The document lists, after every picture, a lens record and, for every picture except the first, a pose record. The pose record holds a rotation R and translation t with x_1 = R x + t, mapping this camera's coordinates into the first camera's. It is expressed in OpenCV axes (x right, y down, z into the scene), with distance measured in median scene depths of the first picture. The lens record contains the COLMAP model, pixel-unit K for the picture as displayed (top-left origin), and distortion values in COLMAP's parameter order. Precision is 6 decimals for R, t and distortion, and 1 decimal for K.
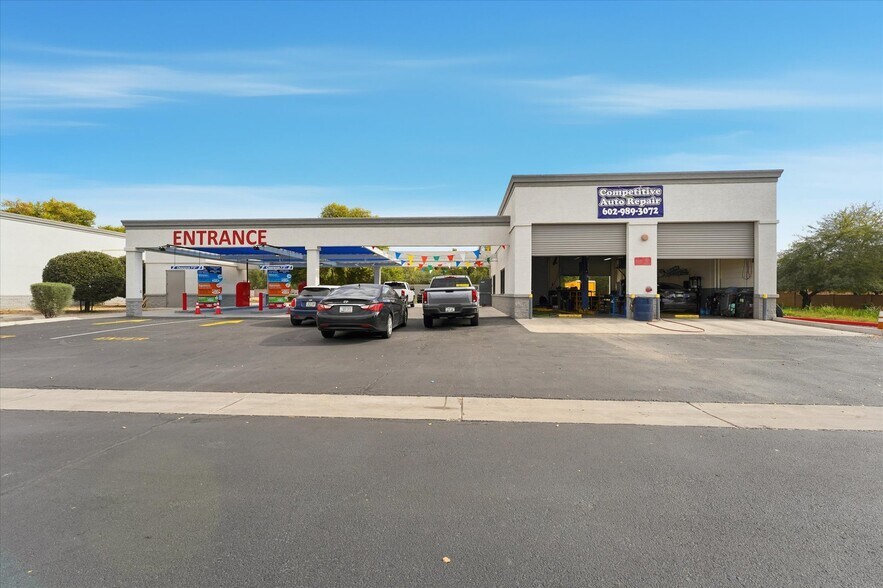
lens RADIAL K [[313.4, 0, 441.5], [0, 313.4, 294.0], [0, 0, 1]] dist [0.000387, 0.000021]
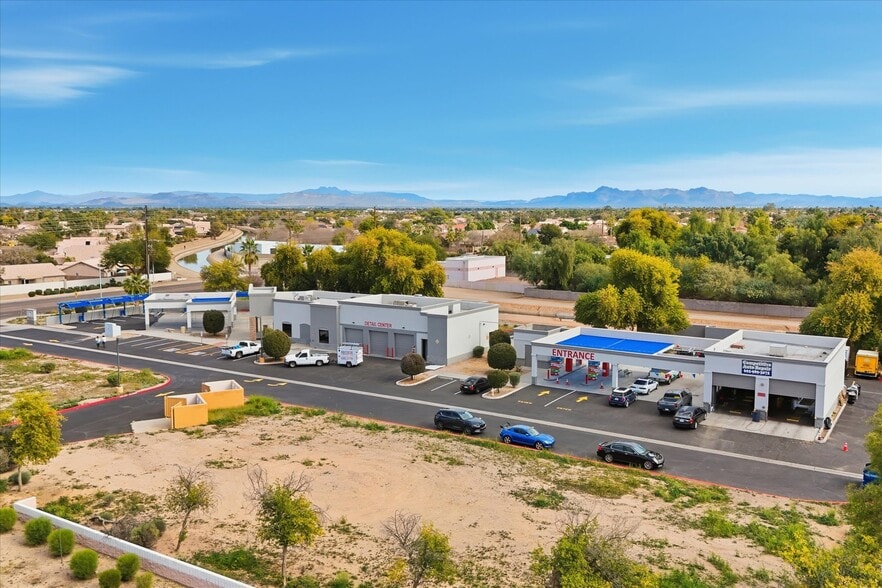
lens RADIAL K [[761.8, 0, 443.5], [0, 761.8, 292.5], [0, 0, 1]] dist [0.114675, -0.178079]
pose [[0.866925, 0.053122, -0.495600, 1.376050], [0.000561, 0.994200, 0.107547, -1.434535], [0.498438, -0.093514, 0.861867, -4.871094]]
